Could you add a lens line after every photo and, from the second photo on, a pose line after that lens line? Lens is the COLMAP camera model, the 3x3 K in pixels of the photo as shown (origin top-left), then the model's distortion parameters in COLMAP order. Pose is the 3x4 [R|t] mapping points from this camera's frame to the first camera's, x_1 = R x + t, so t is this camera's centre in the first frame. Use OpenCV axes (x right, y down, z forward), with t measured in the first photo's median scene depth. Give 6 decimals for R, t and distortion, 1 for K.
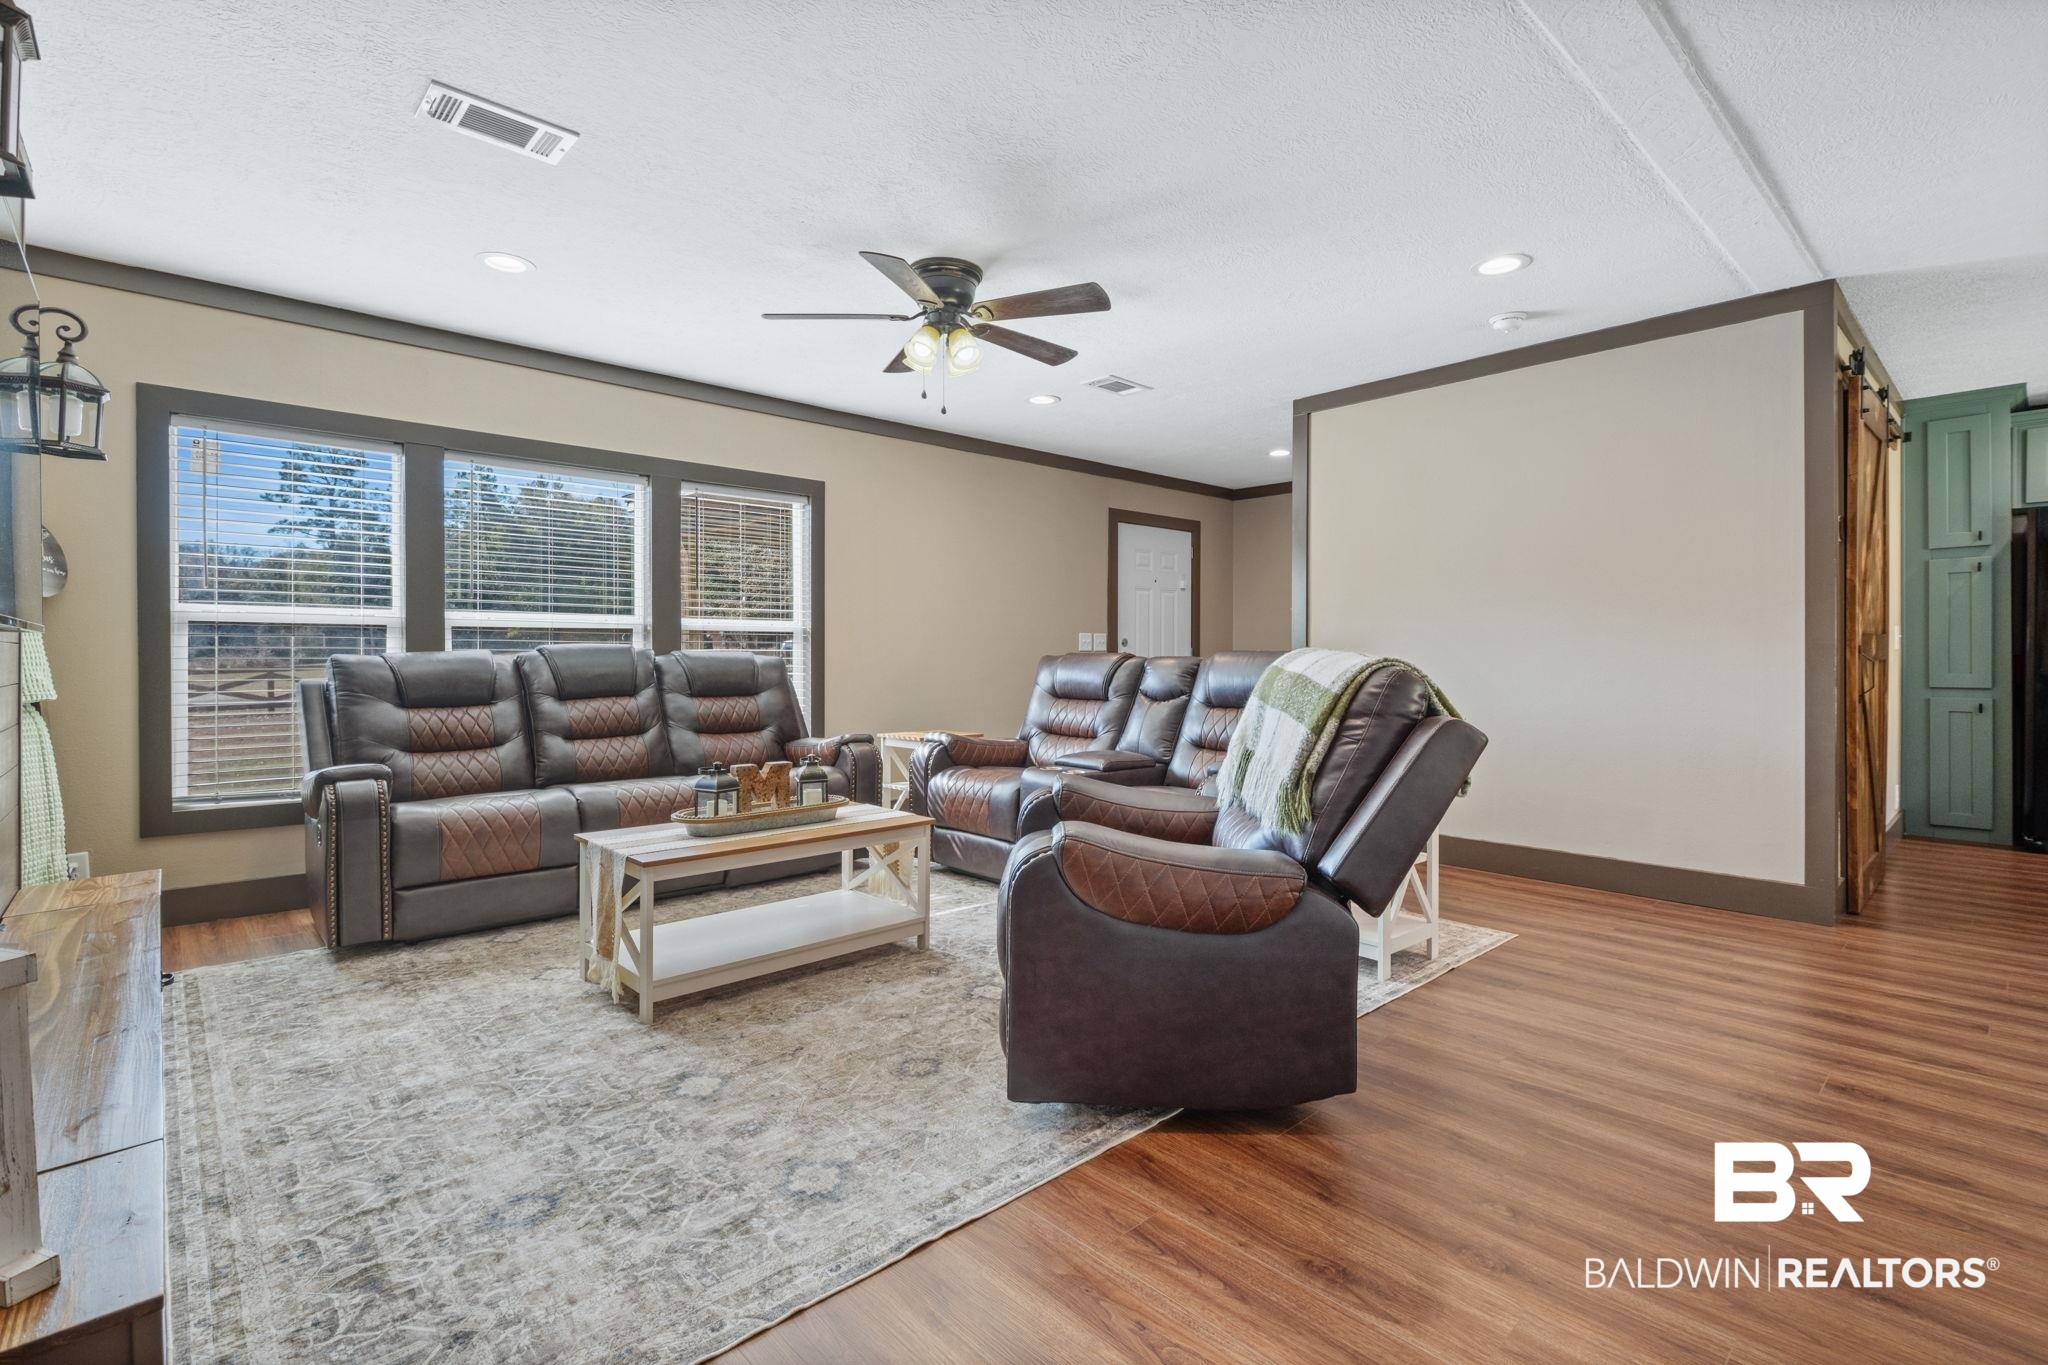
lens RADIAL K [[935.3, 0, 1025.7], [0, 935.3, 673.2], [0, 0, 1]] dist [0.000708, -0.000220]
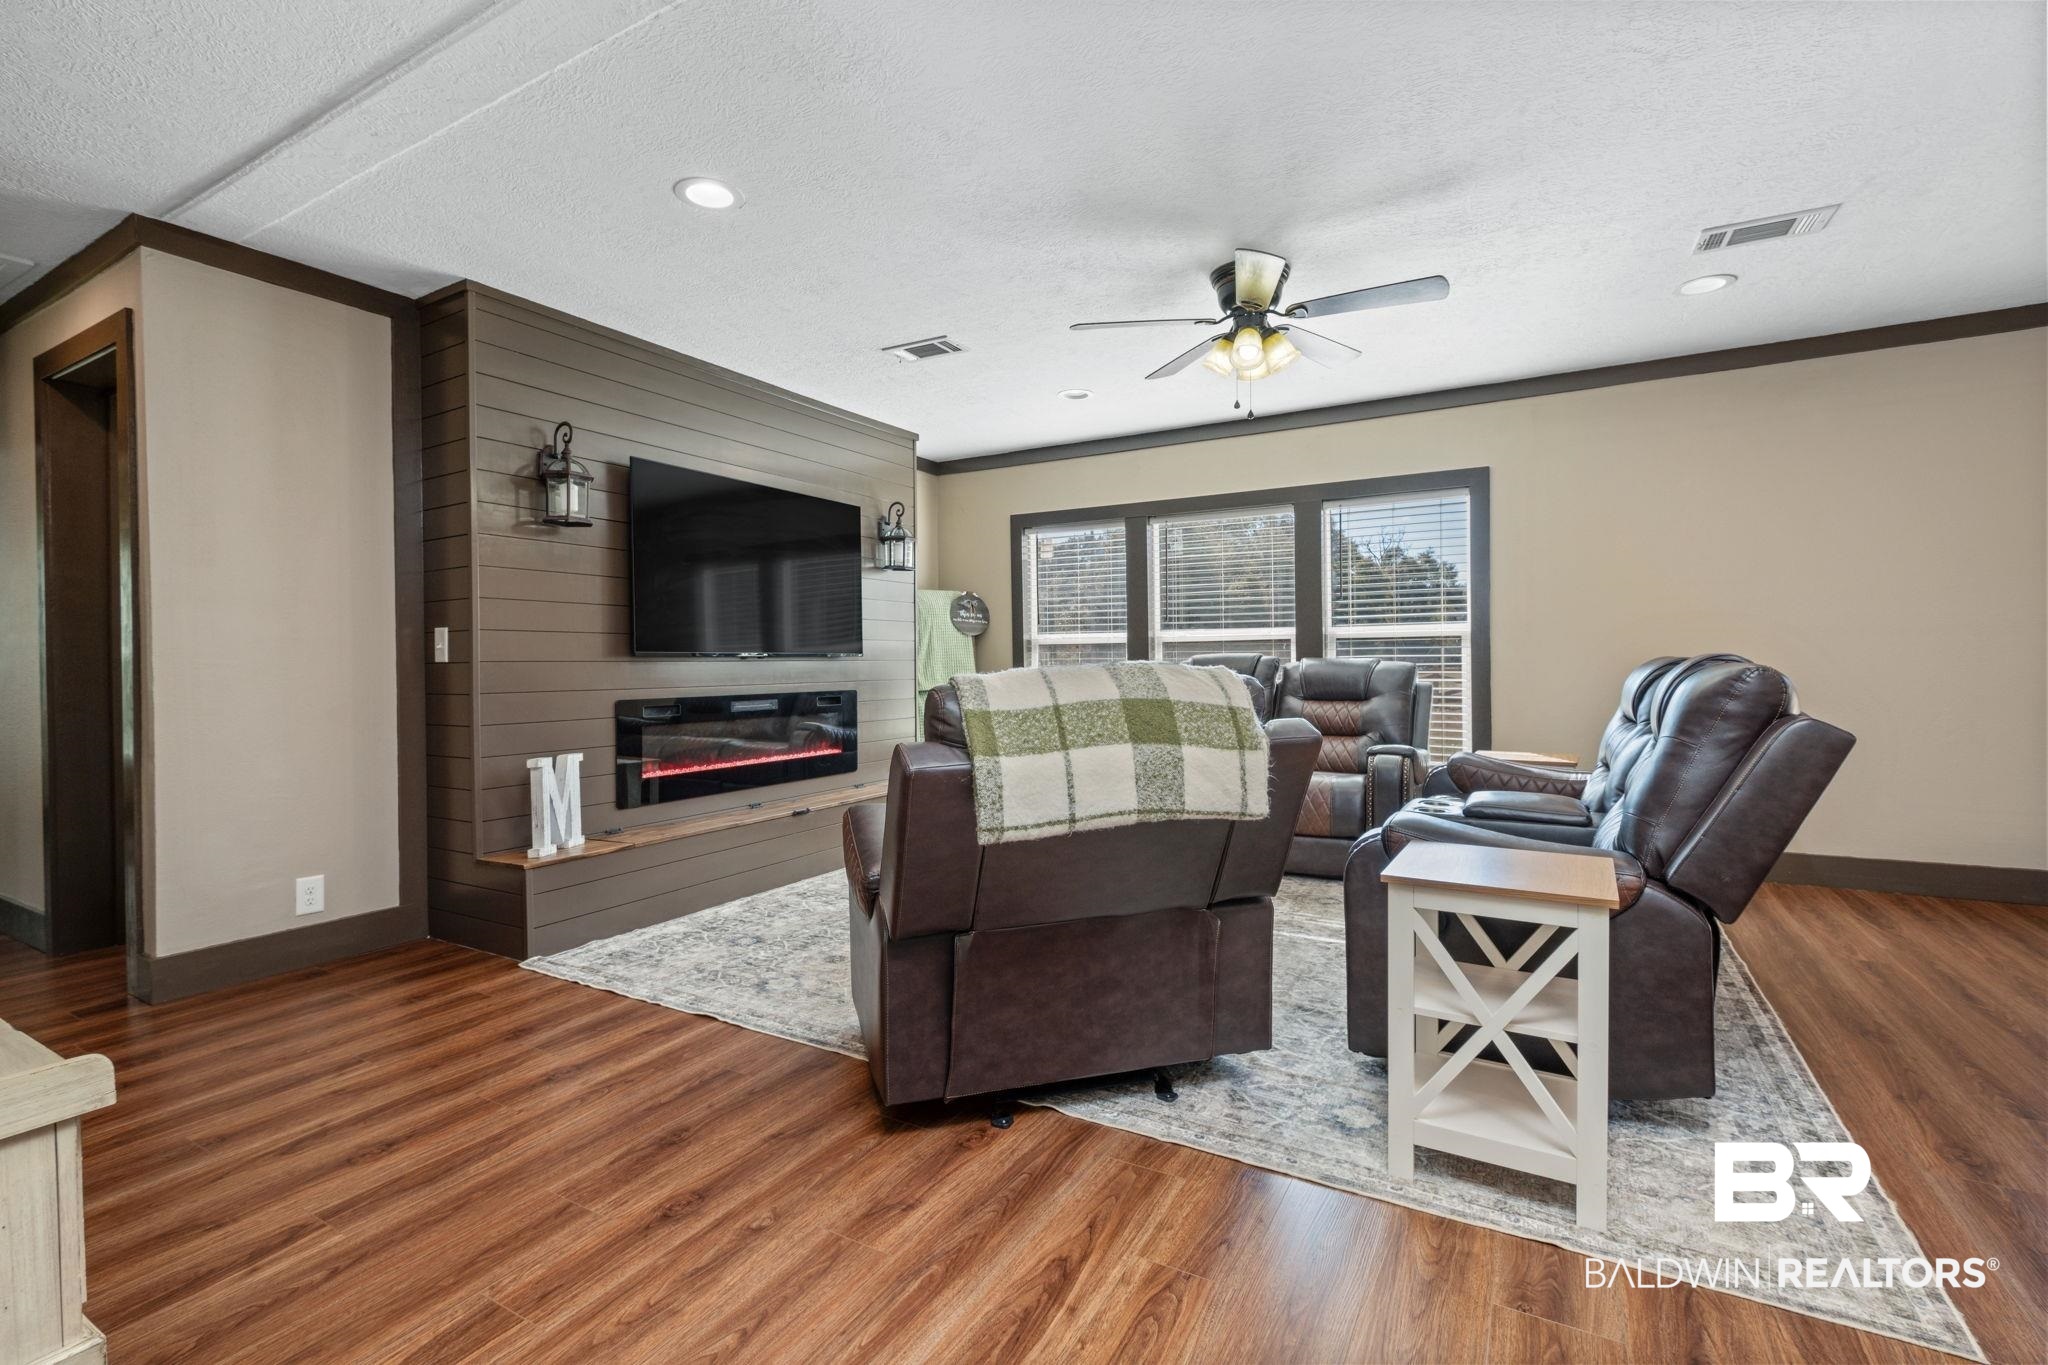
lens RADIAL K [[935.3, 0, 1038.7], [0, 935.3, 667.4], [0, 0, 1]] dist [0.000708, -0.000220]
pose [[0.300386, 0.001065, -0.953817, 0.692361], [-0.009570, 0.999952, -0.001898, -0.008659], [0.953770, 0.009698, 0.300382, 0.435646]]
